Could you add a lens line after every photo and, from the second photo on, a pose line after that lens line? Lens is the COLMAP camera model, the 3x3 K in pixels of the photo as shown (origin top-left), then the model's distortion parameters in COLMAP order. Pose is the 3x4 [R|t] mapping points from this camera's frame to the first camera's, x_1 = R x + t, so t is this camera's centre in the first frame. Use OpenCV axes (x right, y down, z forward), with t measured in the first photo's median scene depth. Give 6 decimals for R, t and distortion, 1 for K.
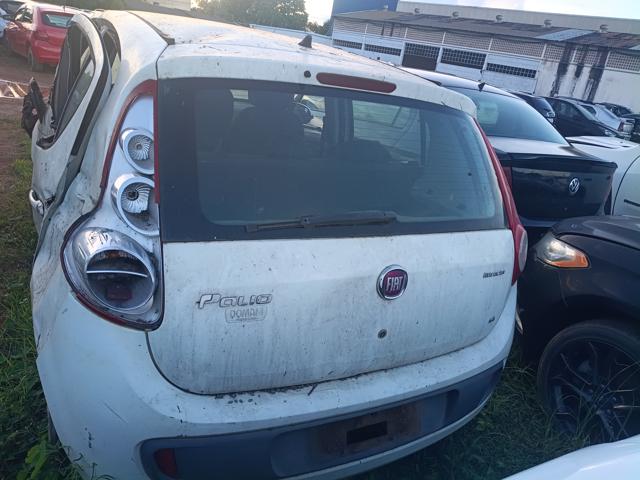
lens RADIAL K [[495.1, 0, 320.0], [0, 495.1, 240.0], [0, 0, 1]] dist [-0.002278, -0.007042]
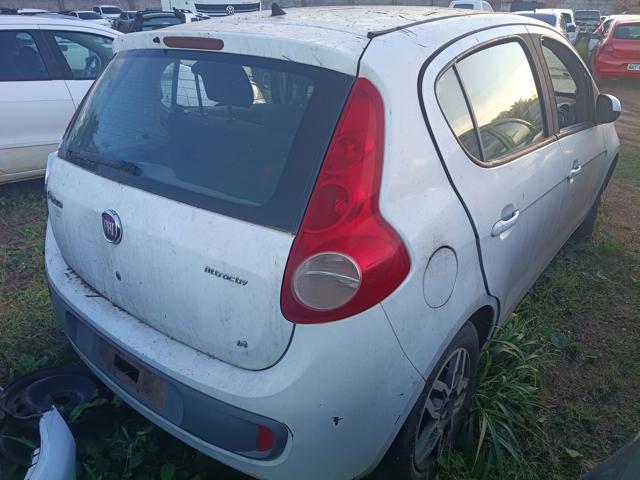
lens RADIAL K [[495.1, 0, 320.0], [0, 495.1, 240.0], [0, 0, 1]] dist [-0.002278, -0.007042]
pose [[0.384590, 0.230040, -0.893964, 1.129445], [-0.269979, 0.954135, 0.129376, -0.127876], [0.882724, 0.191595, 0.429057, 0.836492]]
